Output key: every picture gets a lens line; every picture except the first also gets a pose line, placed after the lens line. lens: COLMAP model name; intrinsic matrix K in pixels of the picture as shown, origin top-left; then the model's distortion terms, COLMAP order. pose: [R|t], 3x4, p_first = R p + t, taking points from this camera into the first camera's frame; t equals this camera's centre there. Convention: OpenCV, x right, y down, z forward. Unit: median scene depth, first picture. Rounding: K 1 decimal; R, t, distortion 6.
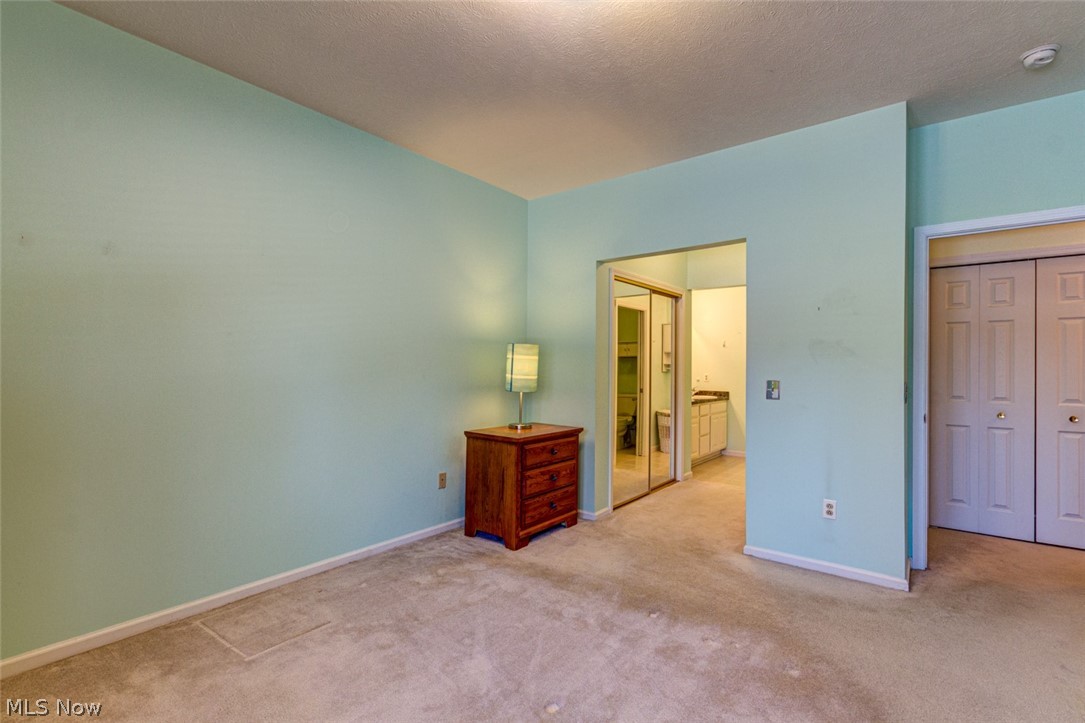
lens RADIAL K [[493.0, 0, 549.5], [0, 493.0, 373.0], [0, 0, 1]] dist [0.000984, 0.000013]
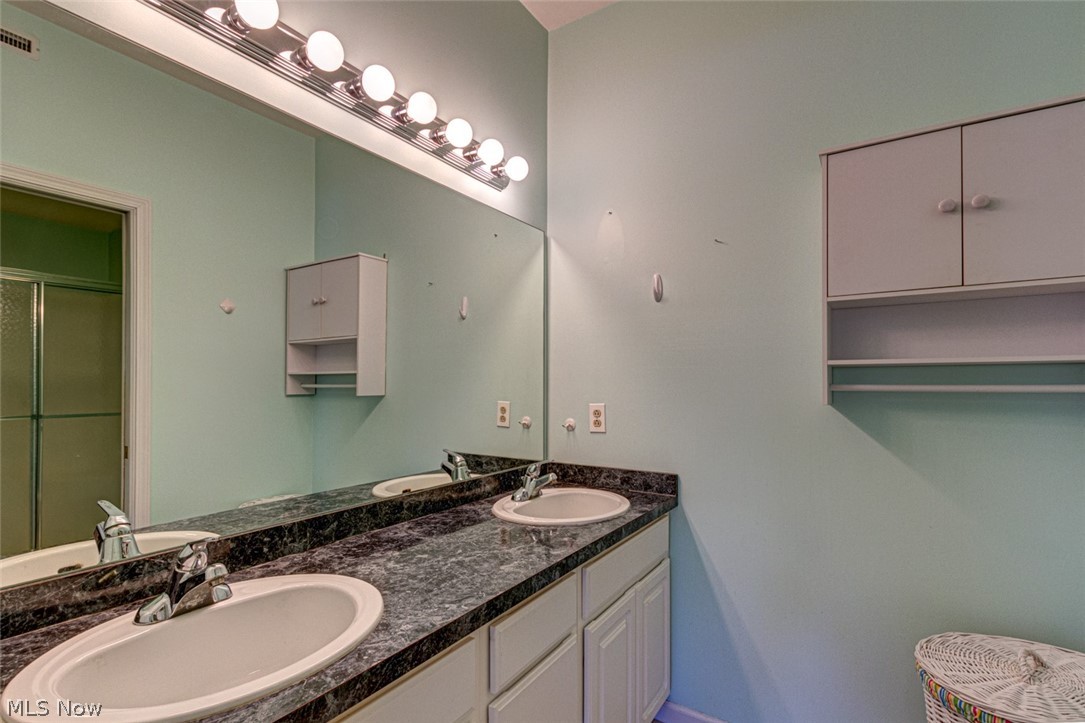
lens RADIAL K [[508.5, 0, 539.9], [0, 508.5, 380.1], [0, 0, 1]] dist [0.000687, -0.000576]
pose [[0.996754, 0.001273, 0.080498, 0.296681], [0.000317, 0.999805, -0.019737, -0.006910], [-0.080508, 0.019698, 0.996559, 0.811660]]
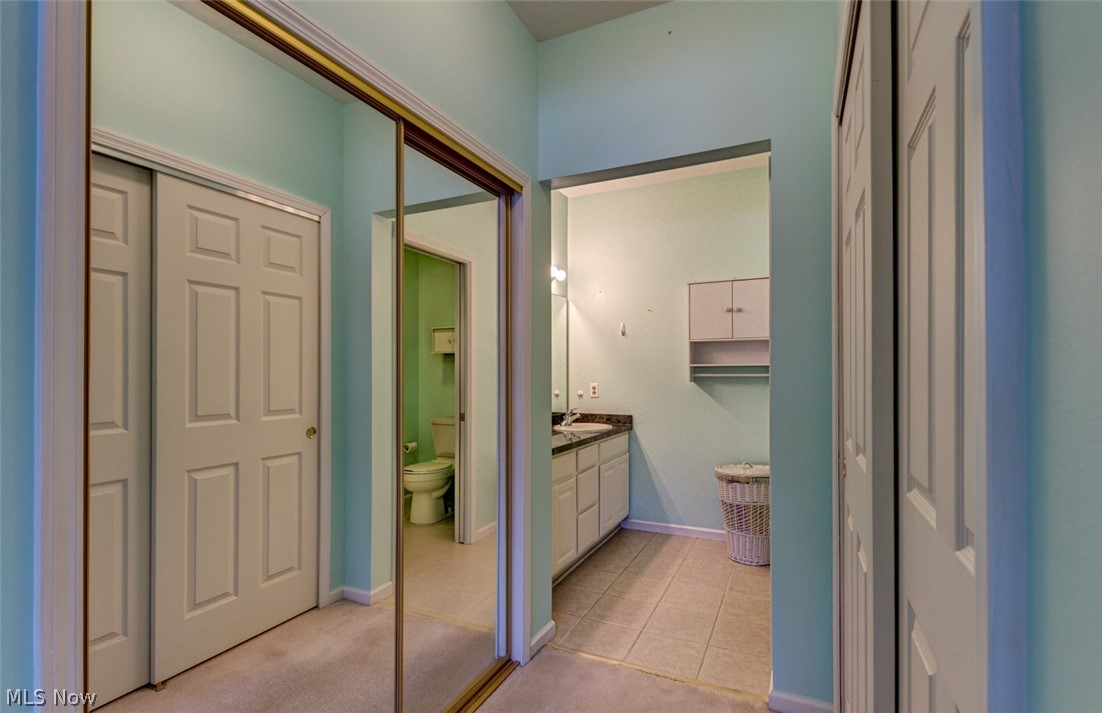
lens RADIAL K [[515.7, 0, 552.6], [0, 515.7, 370.9], [0, 0, 1]] dist [-0.000286, -0.000007]
pose [[0.978940, -0.002557, 0.204131, 0.170431], [0.005943, 0.999855, -0.015977, -0.004231], [-0.204061, 0.016854, 0.978813, 0.486311]]
